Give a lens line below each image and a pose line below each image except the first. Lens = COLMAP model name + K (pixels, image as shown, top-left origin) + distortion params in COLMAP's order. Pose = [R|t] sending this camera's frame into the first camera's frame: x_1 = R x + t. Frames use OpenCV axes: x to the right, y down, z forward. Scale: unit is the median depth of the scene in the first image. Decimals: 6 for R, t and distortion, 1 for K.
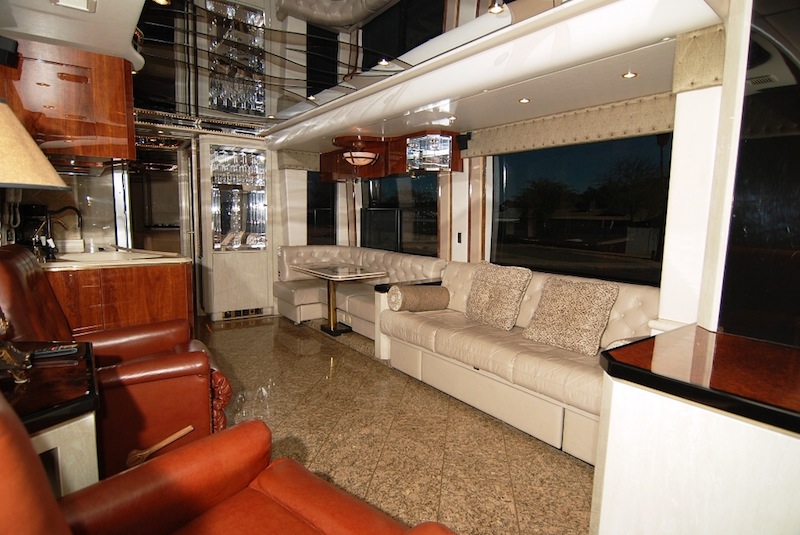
lens RADIAL K [[437.9, 0, 398.3], [0, 437.9, 270.4], [0, 0, 1]] dist [-0.005462, -0.010856]
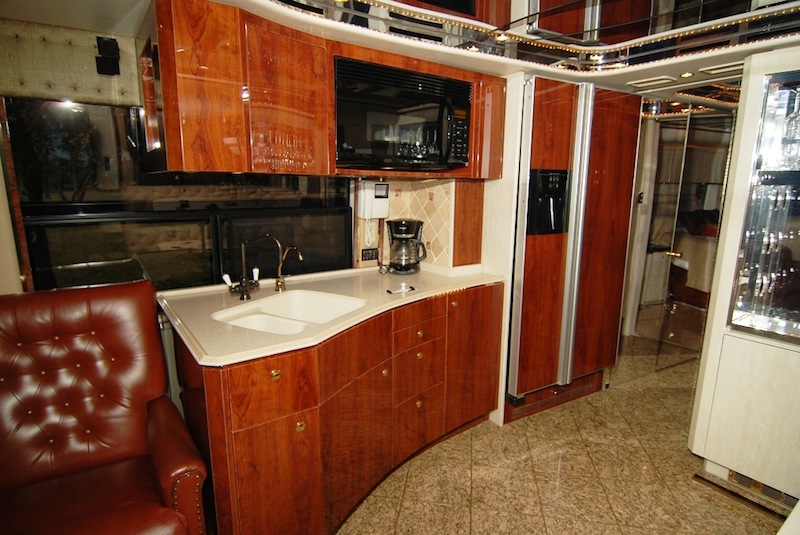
lens RADIAL K [[437.9, 0, 398.8], [0, 437.9, 272.1], [0, 0, 1]] dist [-0.005462, -0.010856]
pose [[-0.008397, 0.175347, -0.984471, -0.006683], [-0.131465, 0.975767, 0.174918, -0.160840], [0.991285, 0.130892, 0.014859, 0.800337]]
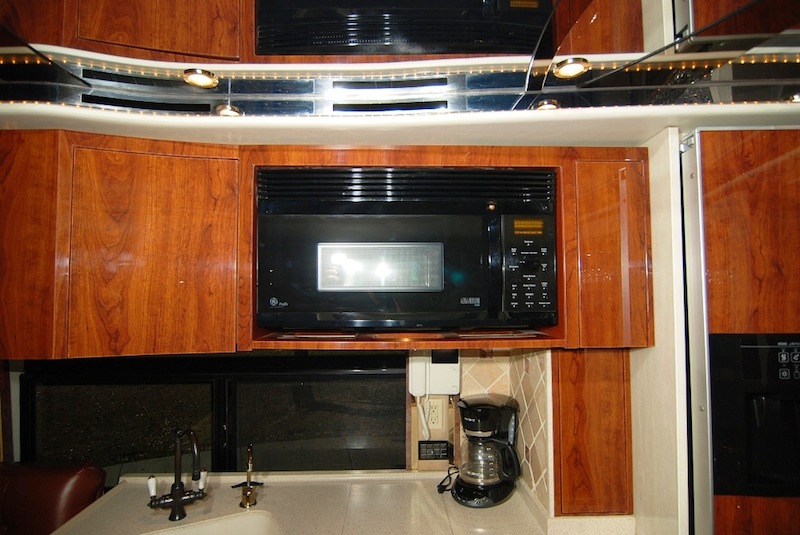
lens RADIAL K [[437.9, 0, 399.9], [0, 437.9, 273.5], [0, 0, 1]] dist [-0.005462, -0.010856]
pose [[-0.567296, -0.049112, -0.822048, -0.310845], [-0.106360, 0.994229, 0.014000, -0.235874], [0.816617, 0.095375, -0.569246, 0.961258]]
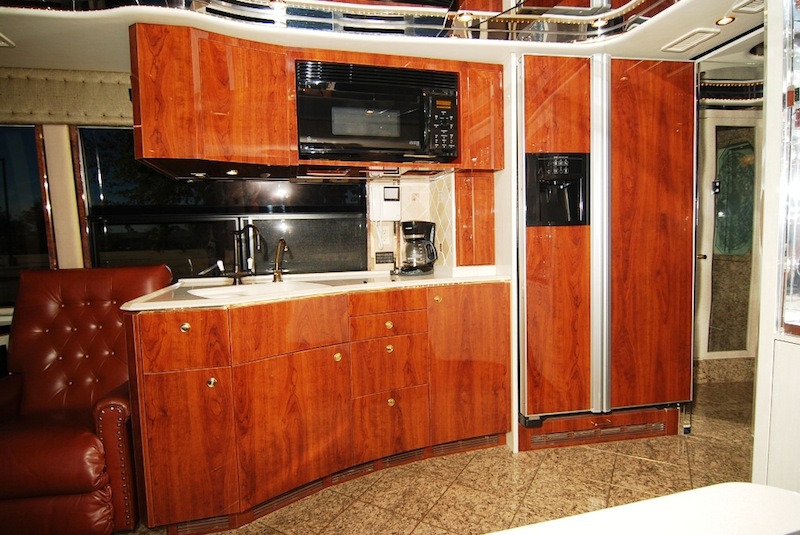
lens RADIAL K [[437.9, 0, 397.6], [0, 437.9, 271.9], [0, 0, 1]] dist [-0.005462, -0.010856]
pose [[-0.371317, 0.057311, -0.926736, -0.051484], [-0.097702, 0.990141, 0.100378, -0.110749], [0.923352, 0.127816, -0.362056, 1.035636]]
